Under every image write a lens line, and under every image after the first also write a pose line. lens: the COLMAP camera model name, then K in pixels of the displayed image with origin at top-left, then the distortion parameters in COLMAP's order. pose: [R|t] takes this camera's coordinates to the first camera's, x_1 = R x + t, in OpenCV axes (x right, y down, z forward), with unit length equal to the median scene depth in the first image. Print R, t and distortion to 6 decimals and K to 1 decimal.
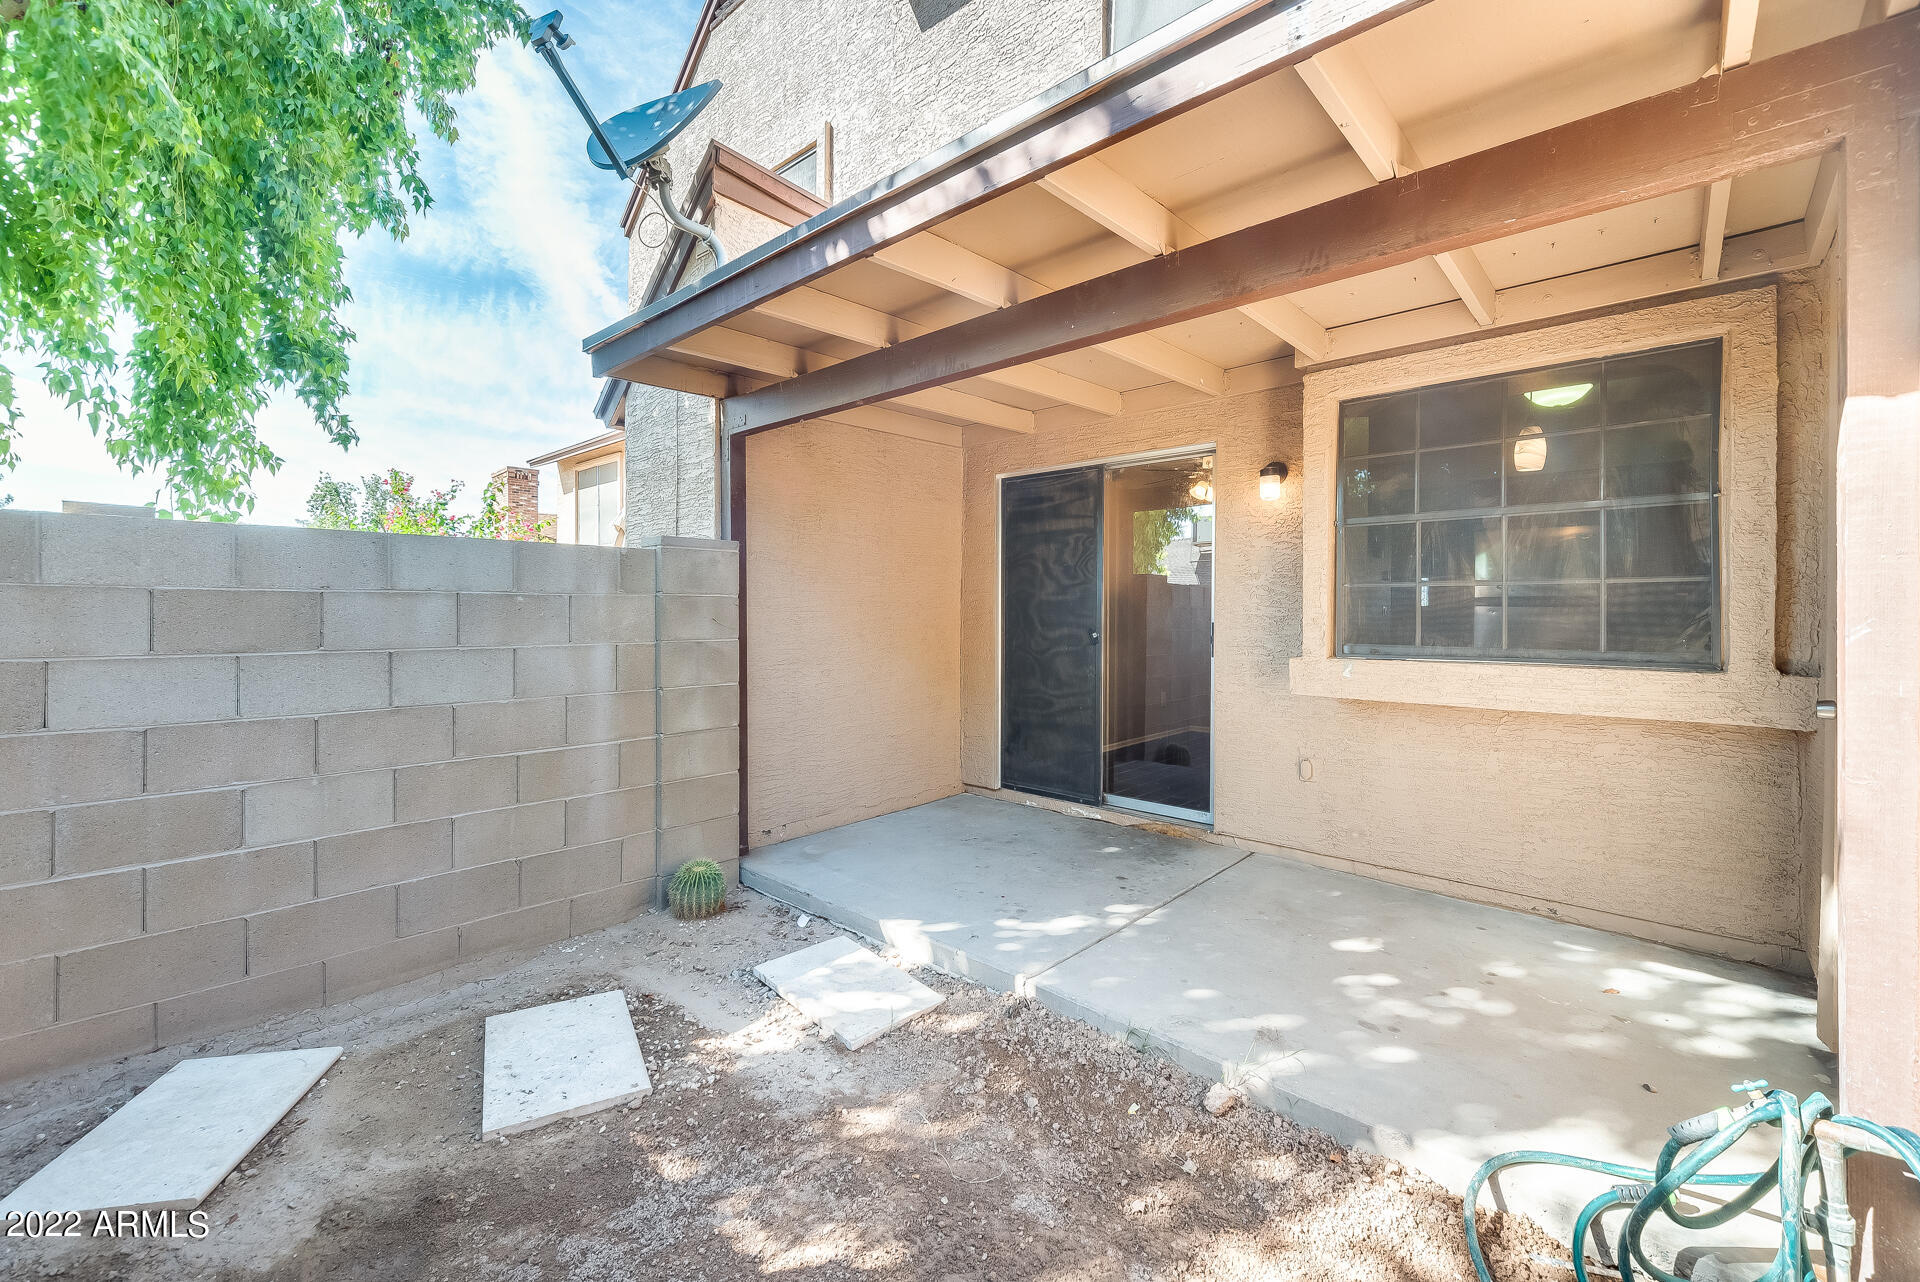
lens RADIAL K [[789.9, 0, 961.2], [0, 789.9, 609.4], [0, 0, 1]] dist [-0.001024, -0.000303]
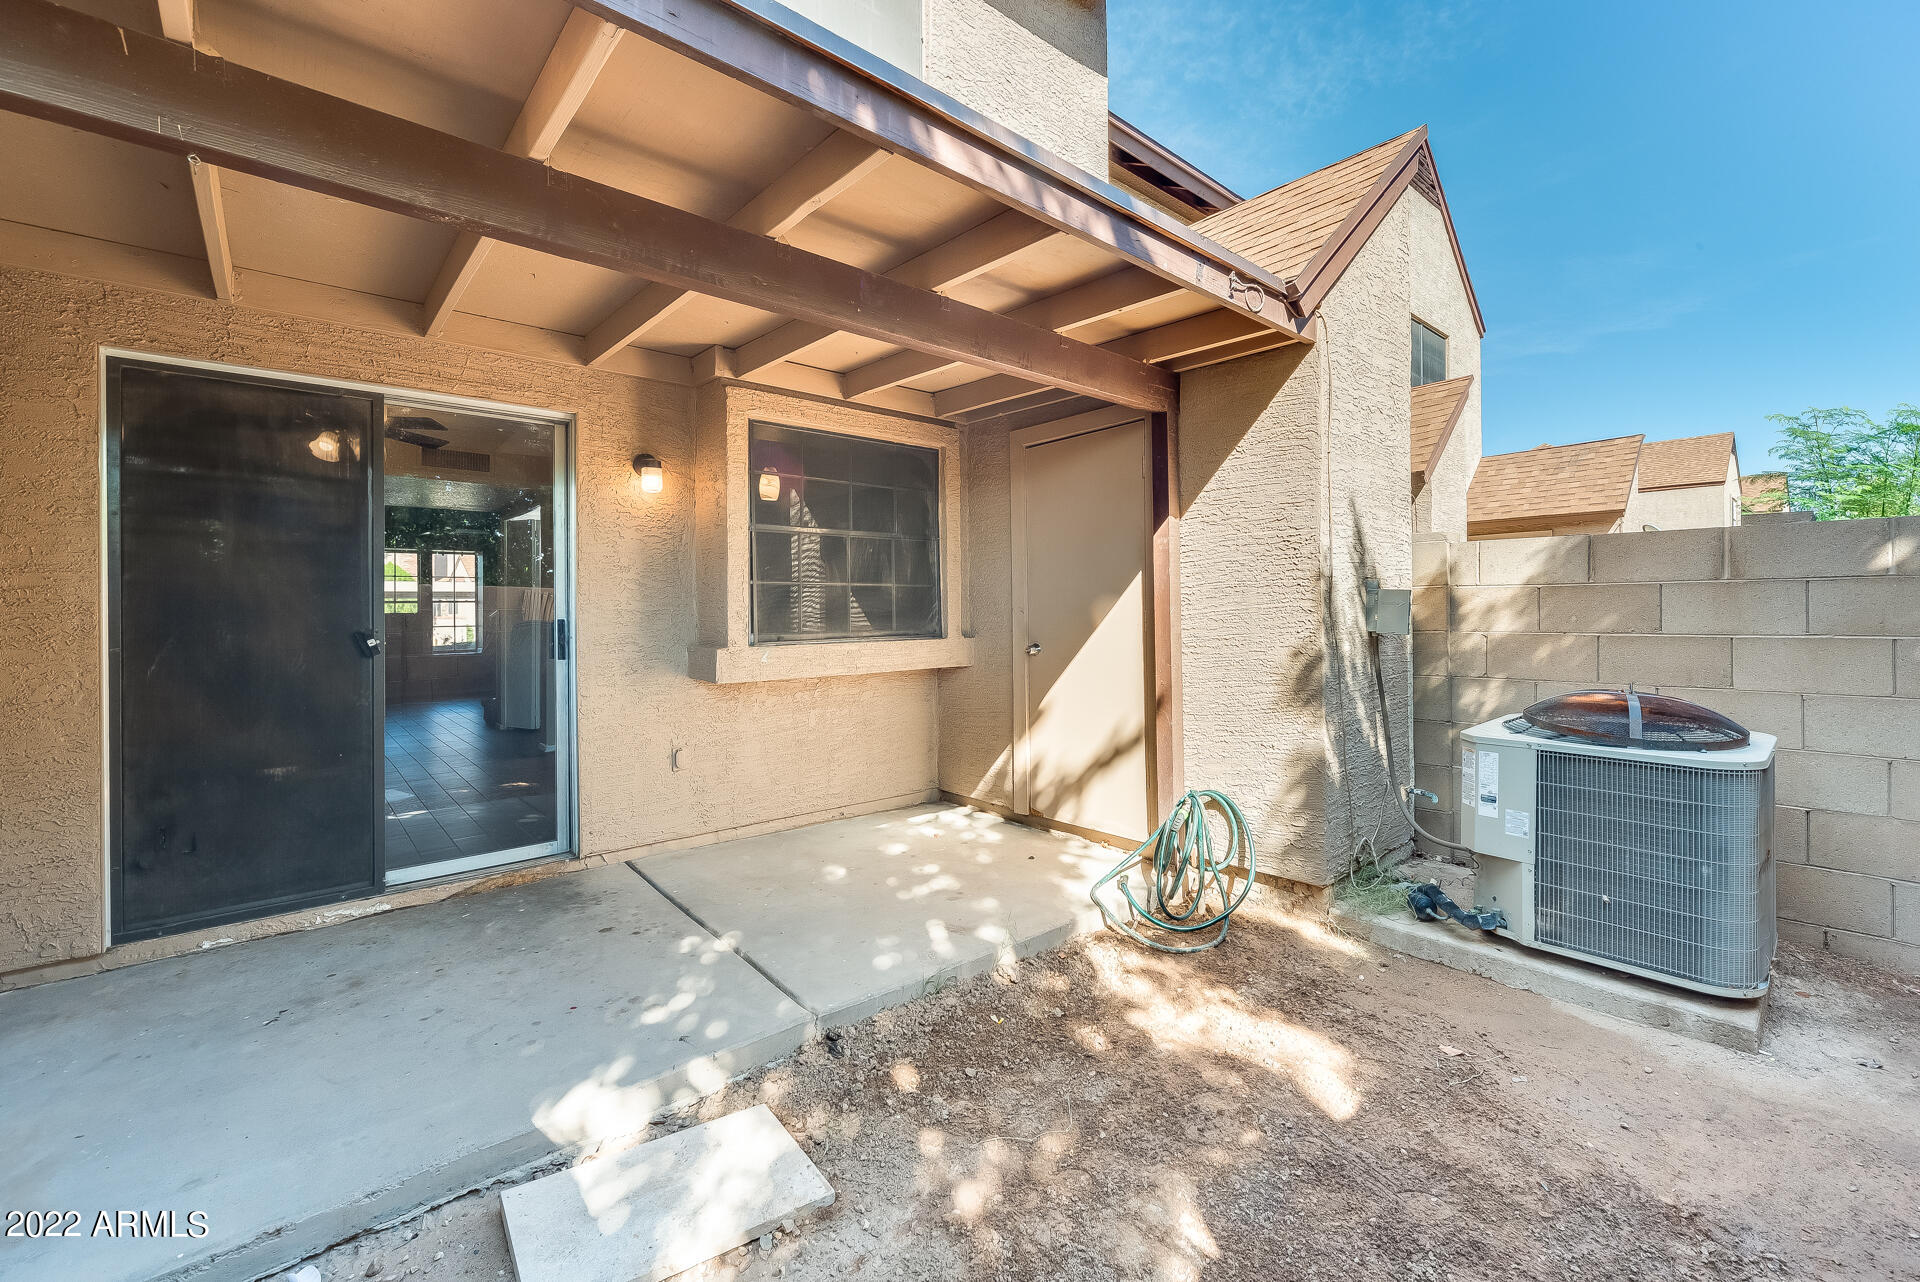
lens RADIAL K [[789.9, 0, 961.2], [0, 789.9, 609.4], [0, 0, 1]] dist [-0.001024, -0.000303]
pose [[0.116674, -0.002119, 0.993168, -0.594843], [0.007340, 0.999972, 0.001271, 0.009198], [-0.993143, 0.007142, 0.116686, 0.559867]]
